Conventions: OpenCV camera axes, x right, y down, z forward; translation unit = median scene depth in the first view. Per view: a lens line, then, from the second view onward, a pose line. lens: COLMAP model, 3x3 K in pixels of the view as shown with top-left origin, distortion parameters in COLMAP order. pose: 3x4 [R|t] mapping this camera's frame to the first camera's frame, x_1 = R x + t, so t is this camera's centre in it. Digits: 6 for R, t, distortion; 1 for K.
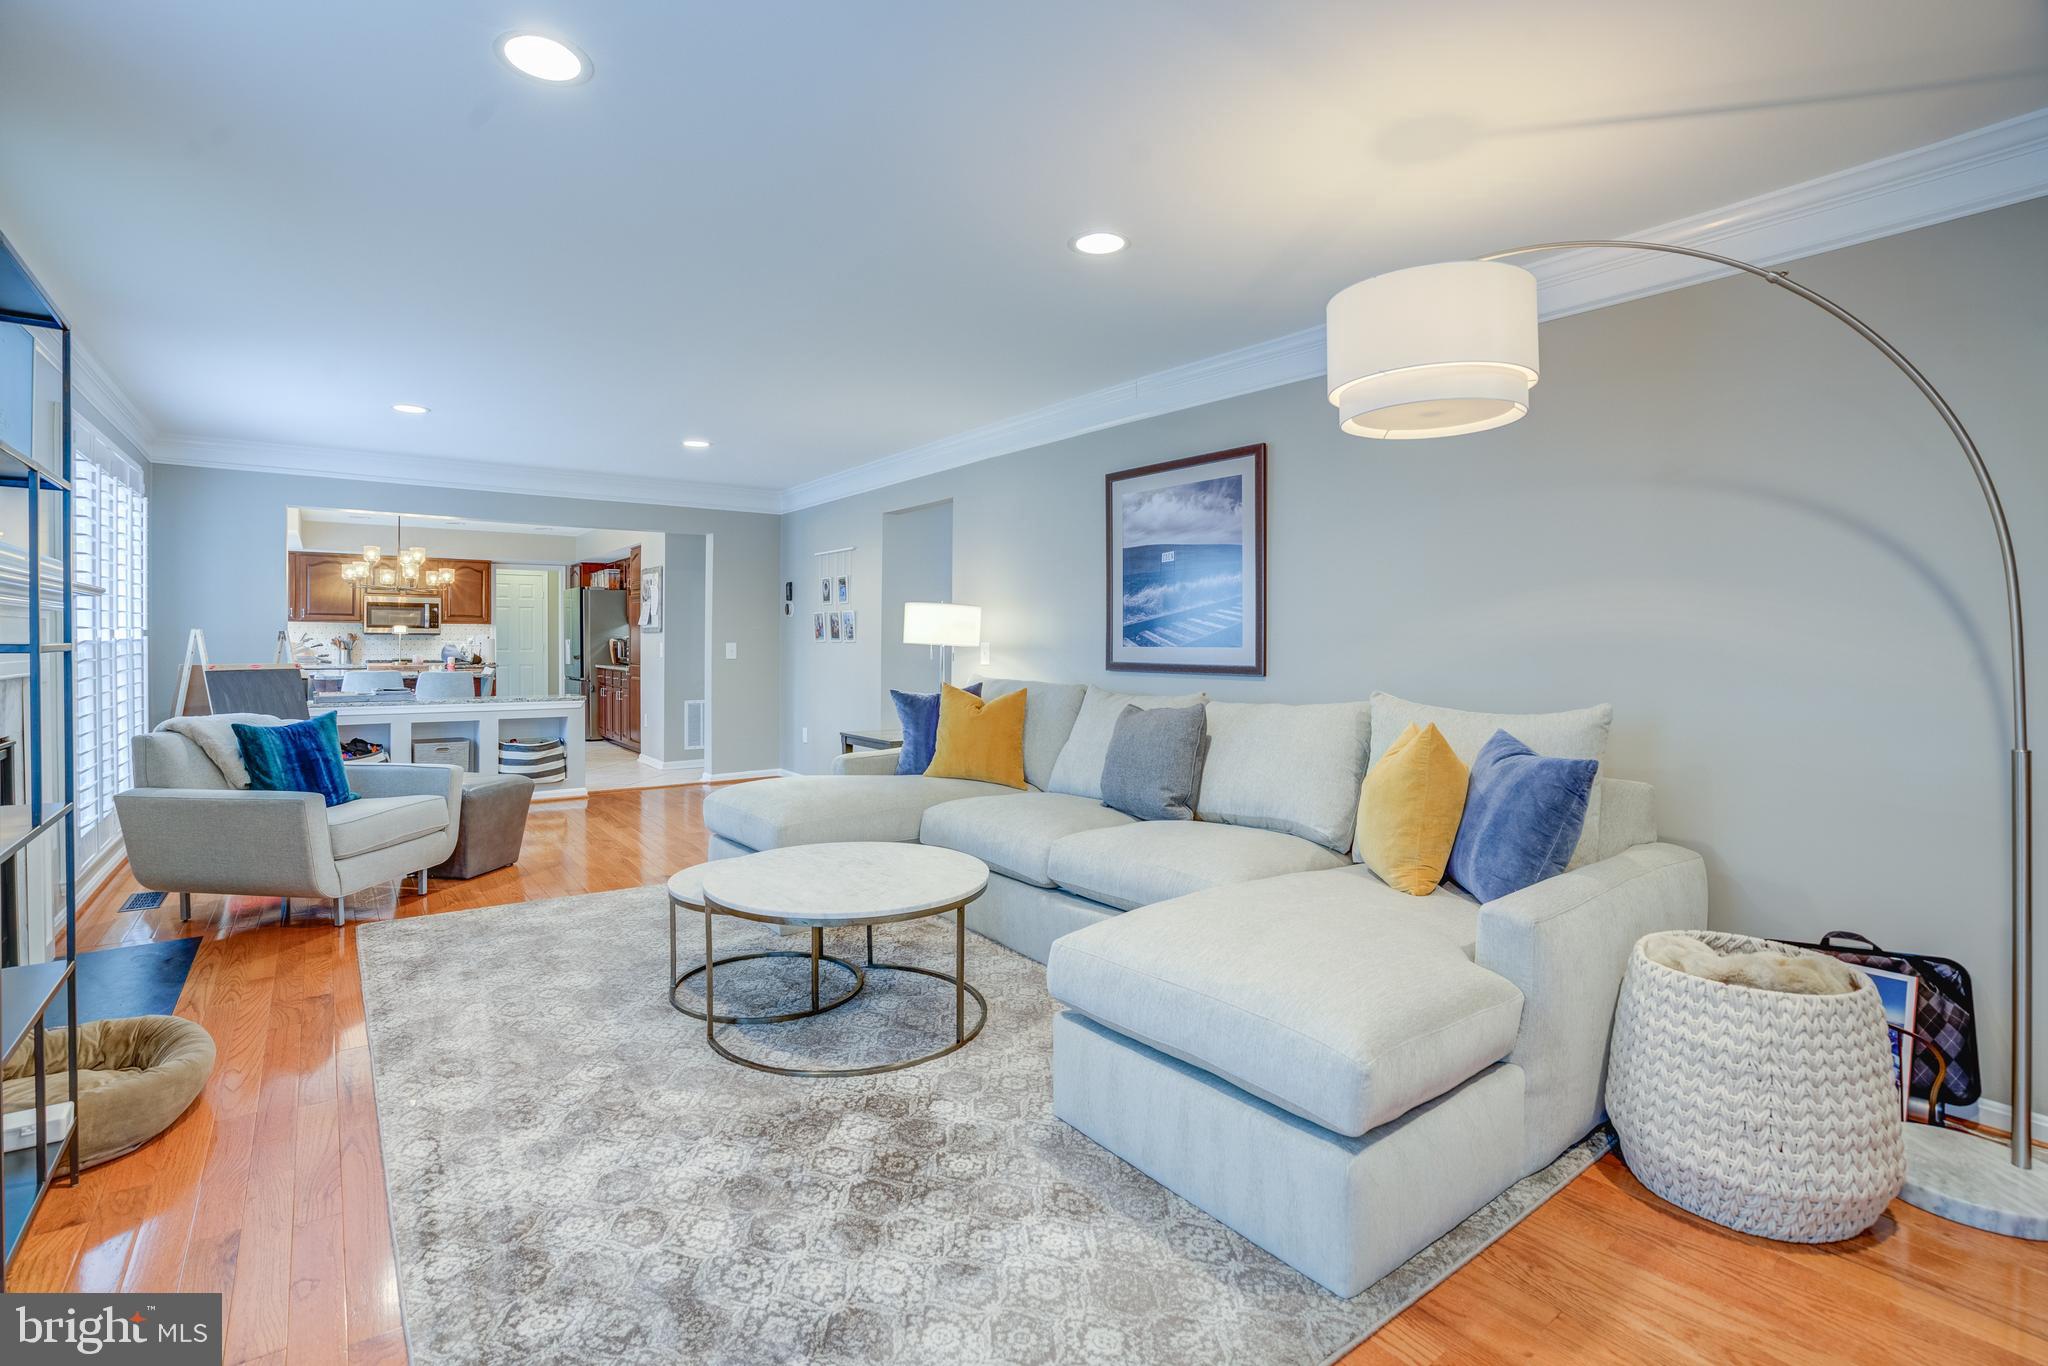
lens RADIAL K [[930.8, 0, 1002.9], [0, 930.8, 639.6], [0, 0, 1]] dist [-0.016524, 0.003064]
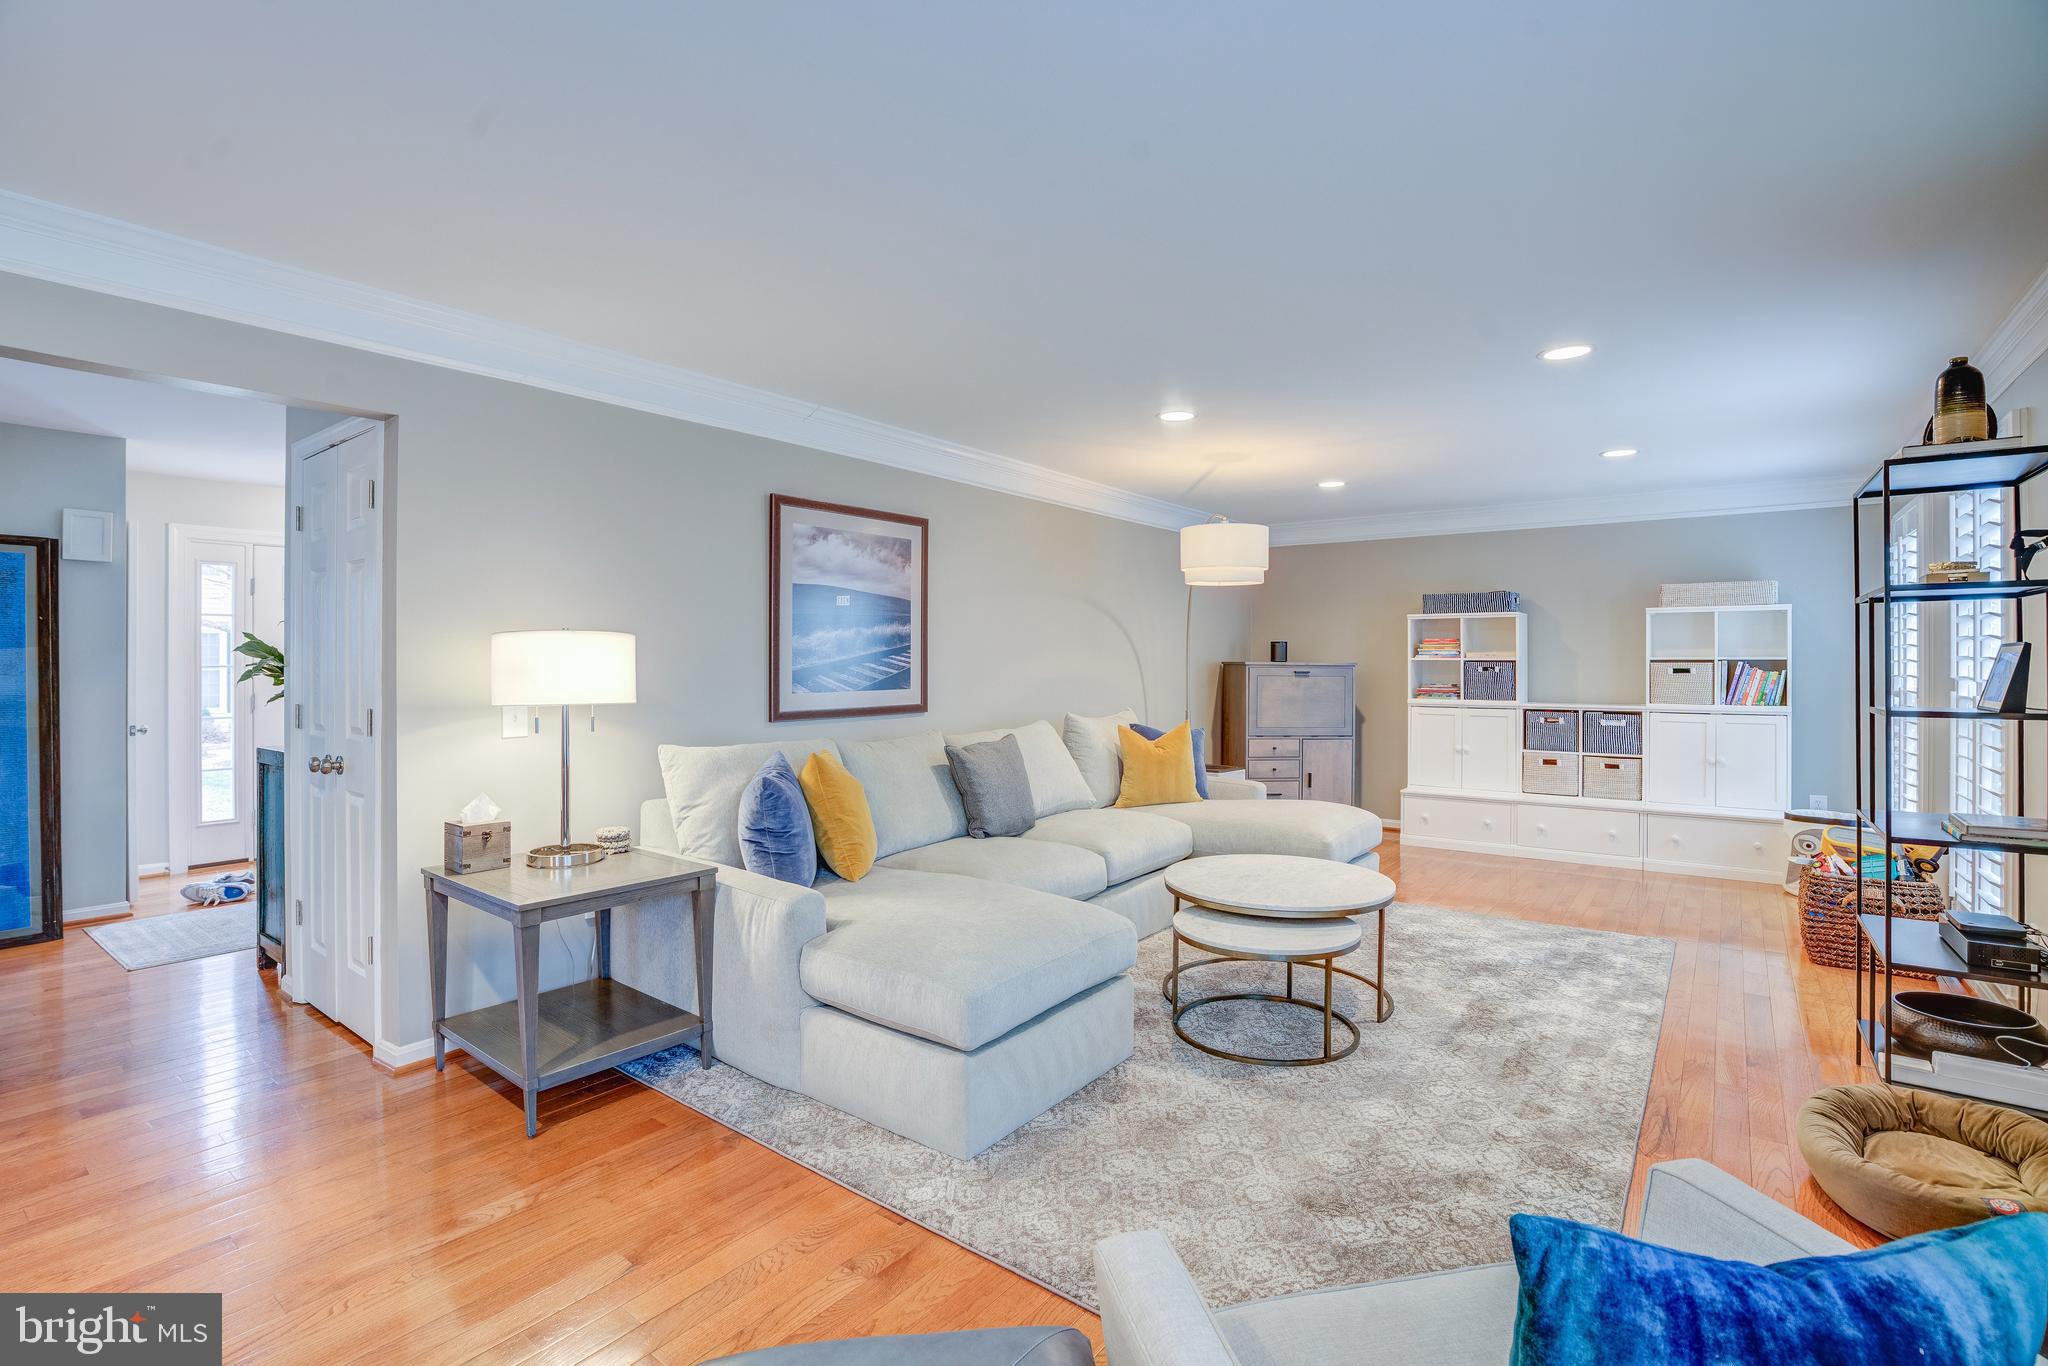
lens RADIAL K [[930.8, 0, 1030.6], [0, 930.8, 652.2], [0, 0, 1]] dist [-0.016524, 0.003064]
pose [[-0.271540, 0.004211, 0.962418, -0.896429], [0.002856, 0.999990, -0.003569, -0.032442], [-0.962423, 0.001779, -0.271549, 1.164294]]
